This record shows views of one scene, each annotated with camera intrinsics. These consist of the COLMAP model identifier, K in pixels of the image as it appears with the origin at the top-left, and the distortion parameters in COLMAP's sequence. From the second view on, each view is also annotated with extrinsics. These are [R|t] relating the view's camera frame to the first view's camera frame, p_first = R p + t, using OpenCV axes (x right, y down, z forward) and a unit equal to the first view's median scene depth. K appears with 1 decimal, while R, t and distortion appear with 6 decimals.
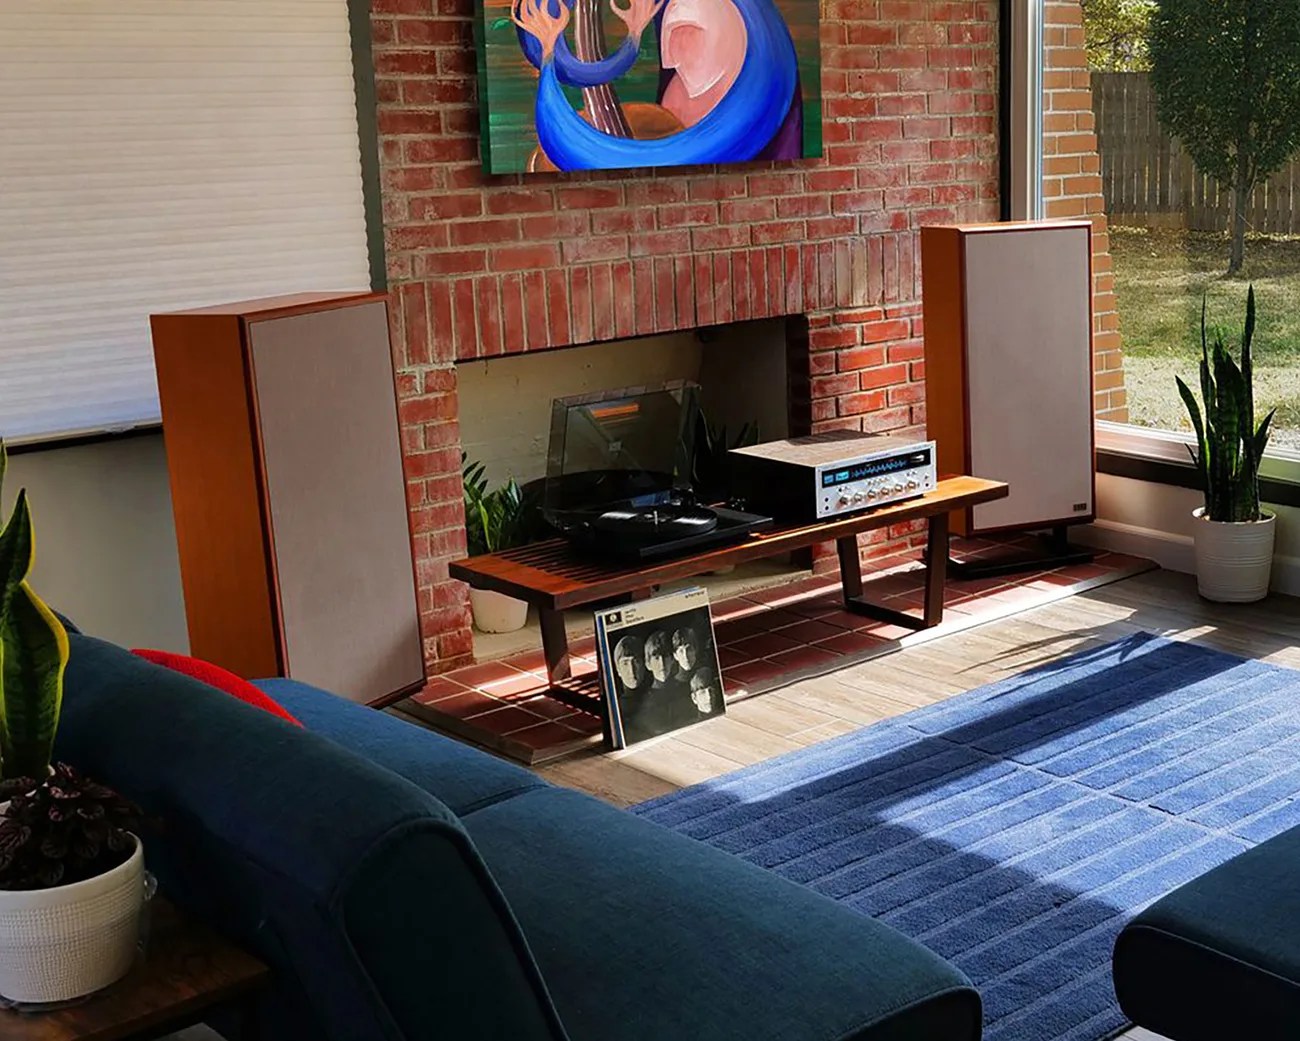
lens RADIAL K [[1812.1, 0, 651.7], [0, 1812.1, 517.9], [0, 0, 1]] dist [-0.004584, 0.000000]
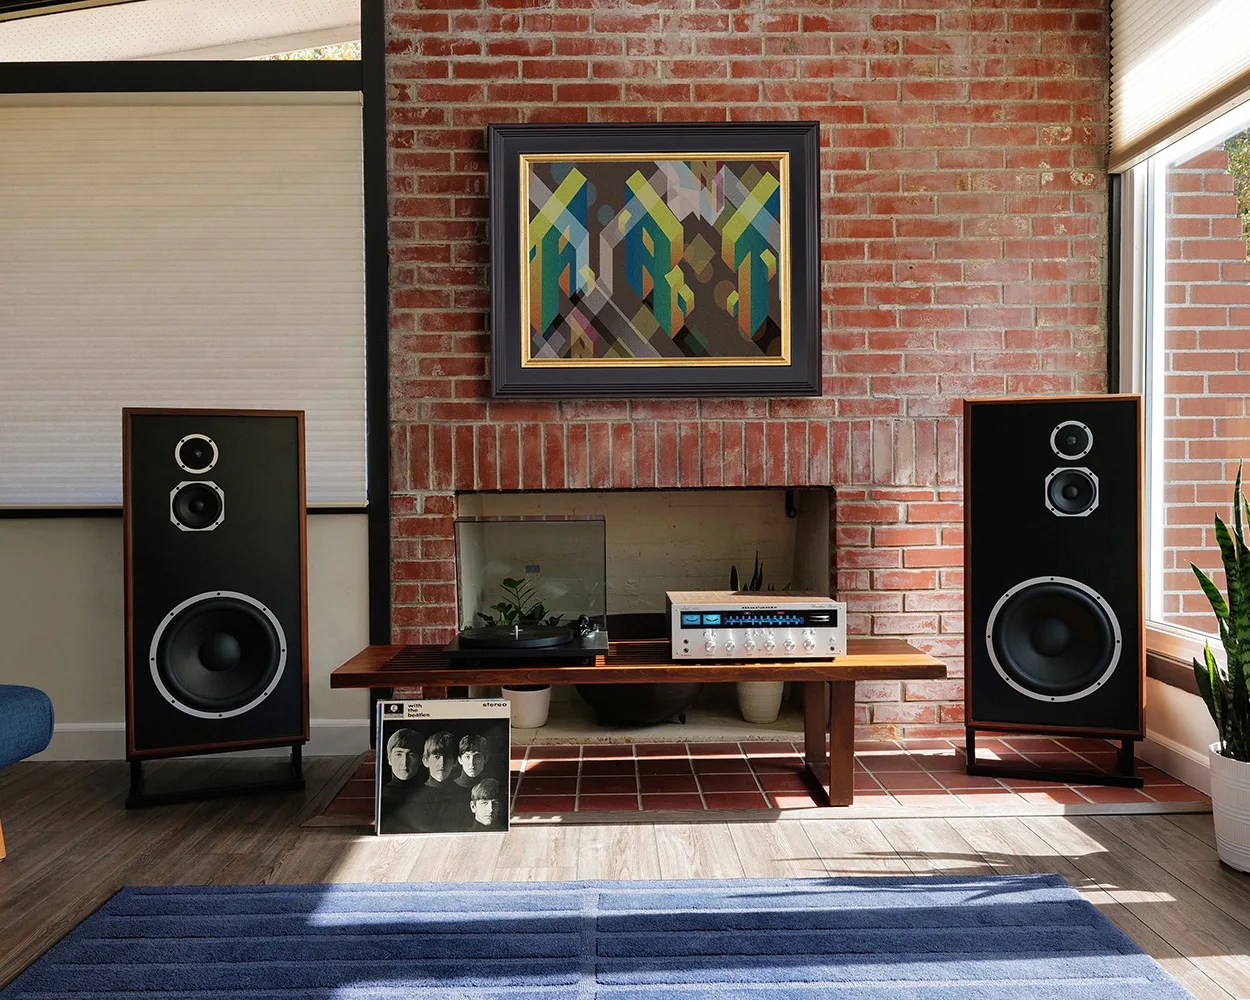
lens RADIAL K [[958.2, 0, 608.5], [0, 958.2, 529.2], [0, 0, 1]] dist [-0.001856, -0.001513]
pose [[0.774871, 0.057322, -0.629515, 0.368209], [-0.162369, 0.980515, -0.110577, -0.005315], [0.610911, 0.187896, 0.769079, 0.540437]]
